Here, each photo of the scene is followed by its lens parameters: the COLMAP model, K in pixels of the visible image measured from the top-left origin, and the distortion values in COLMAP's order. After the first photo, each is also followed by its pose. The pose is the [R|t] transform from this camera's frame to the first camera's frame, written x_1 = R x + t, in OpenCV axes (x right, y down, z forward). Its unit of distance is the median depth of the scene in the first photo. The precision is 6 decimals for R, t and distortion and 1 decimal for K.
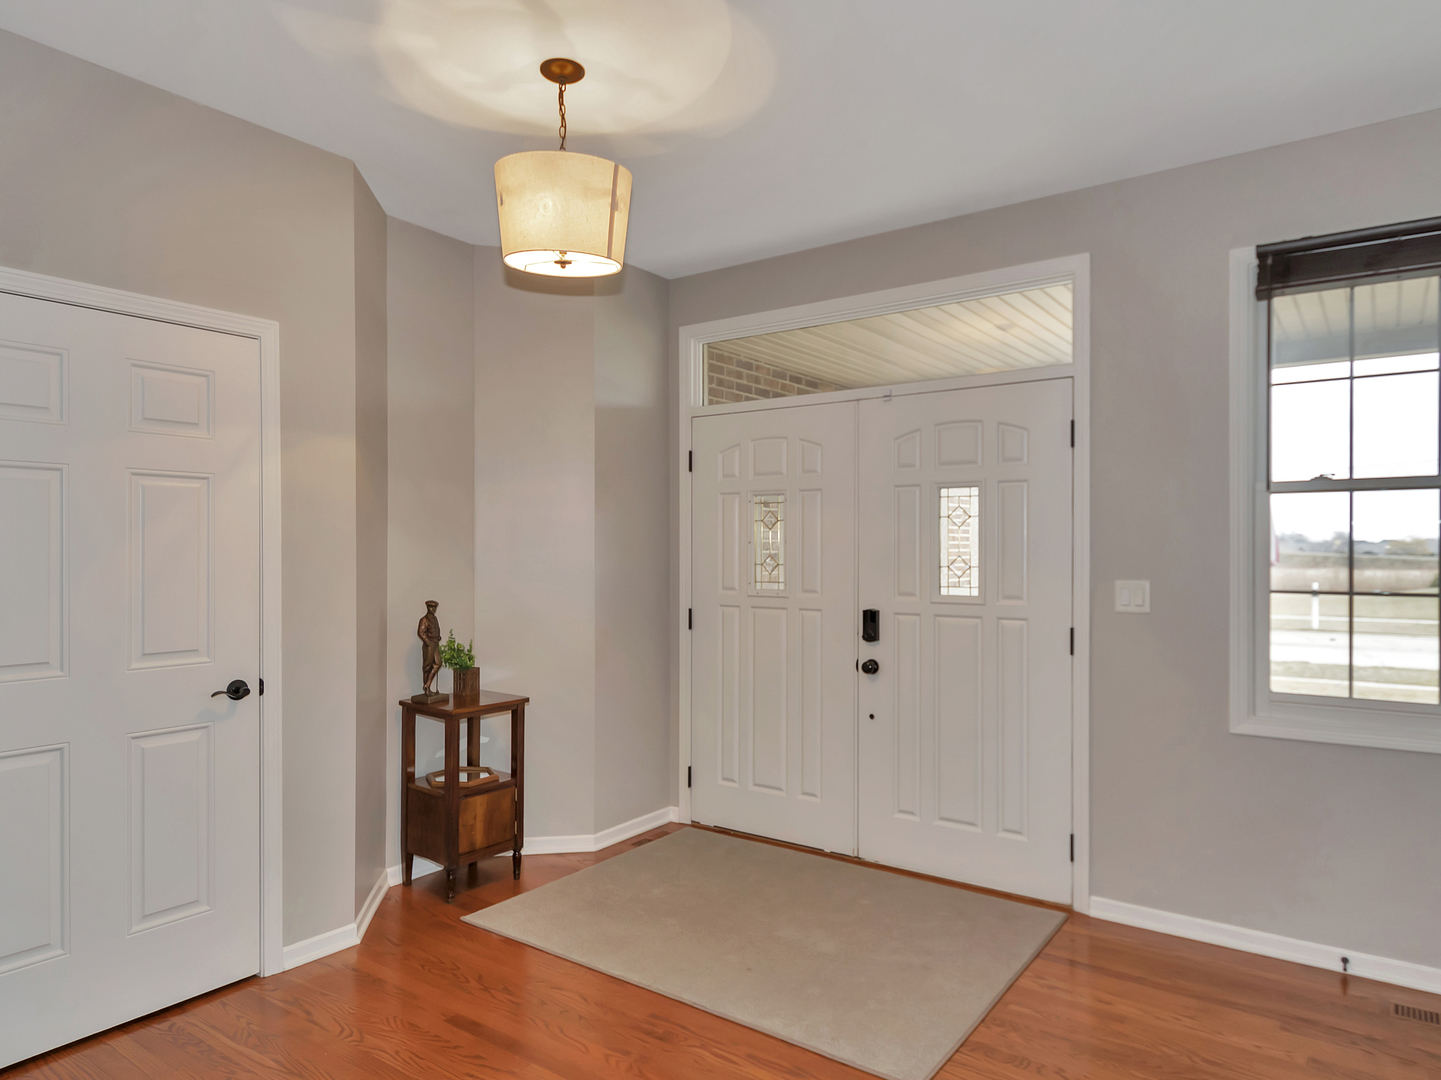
lens RADIAL K [[907.5, 0, 747.1], [0, 907.5, 528.6], [0, 0, 1]] dist [-0.002528, -0.002839]
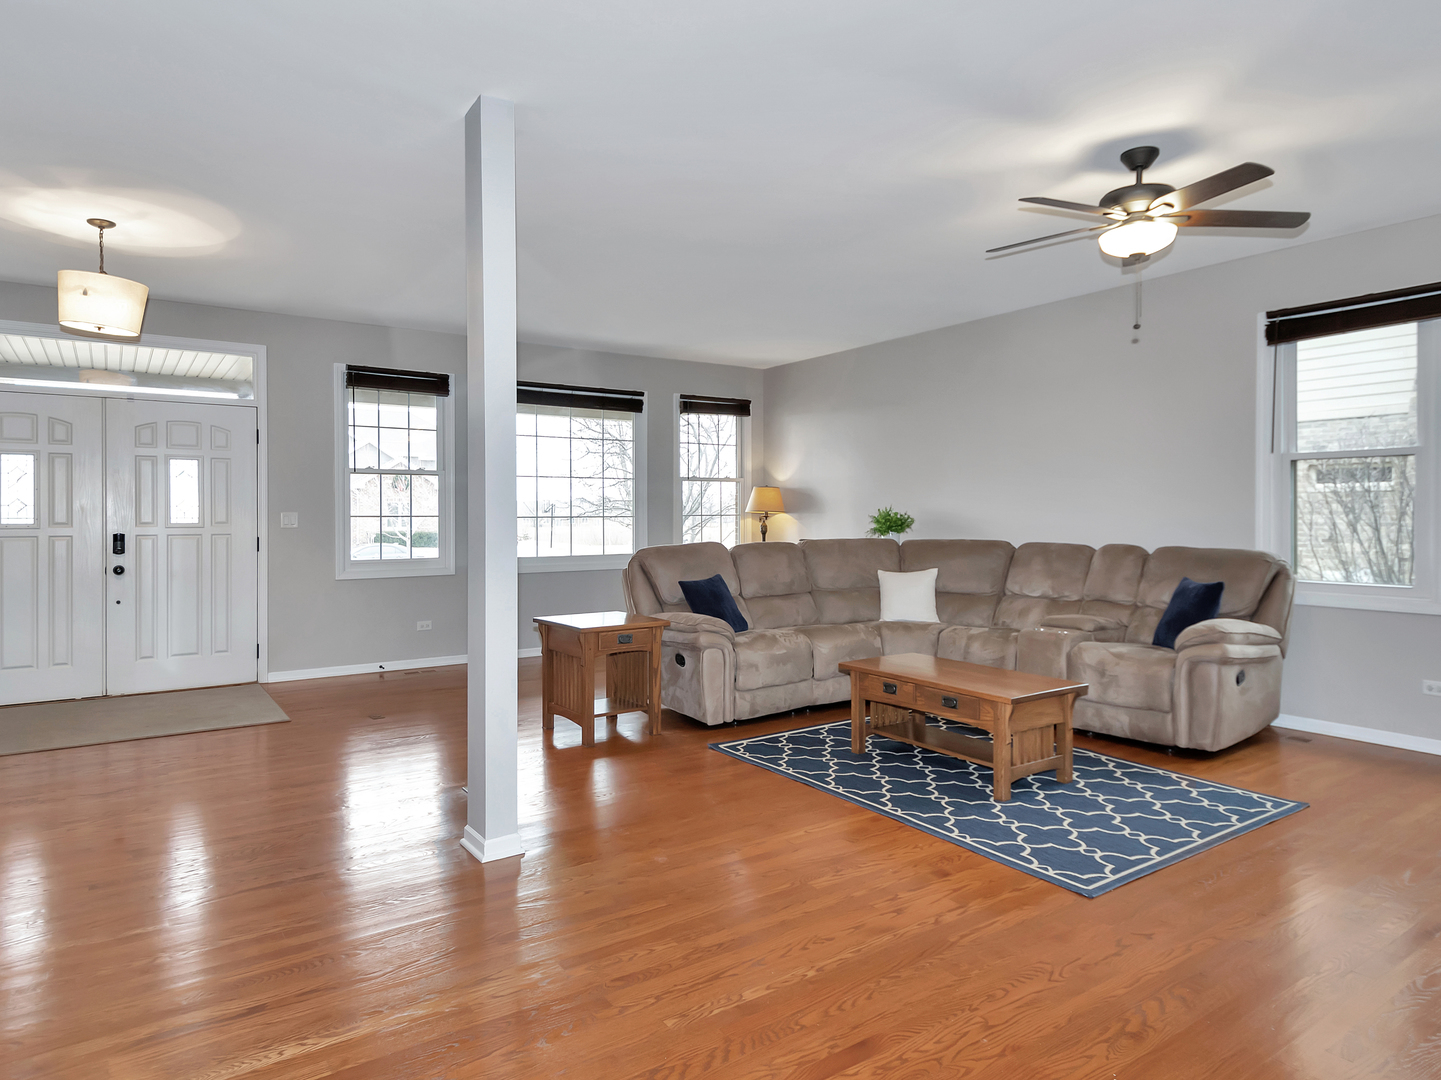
lens RADIAL K [[907.5, 0, 747.1], [0, 907.5, 528.6], [0, 0, 1]] dist [-0.002528, -0.002839]
pose [[0.332706, -0.007810, 0.942998, -1.123769], [-0.010435, 0.999874, 0.011963, 0.056295], [-0.942973, -0.013820, 0.332583, -0.632040]]
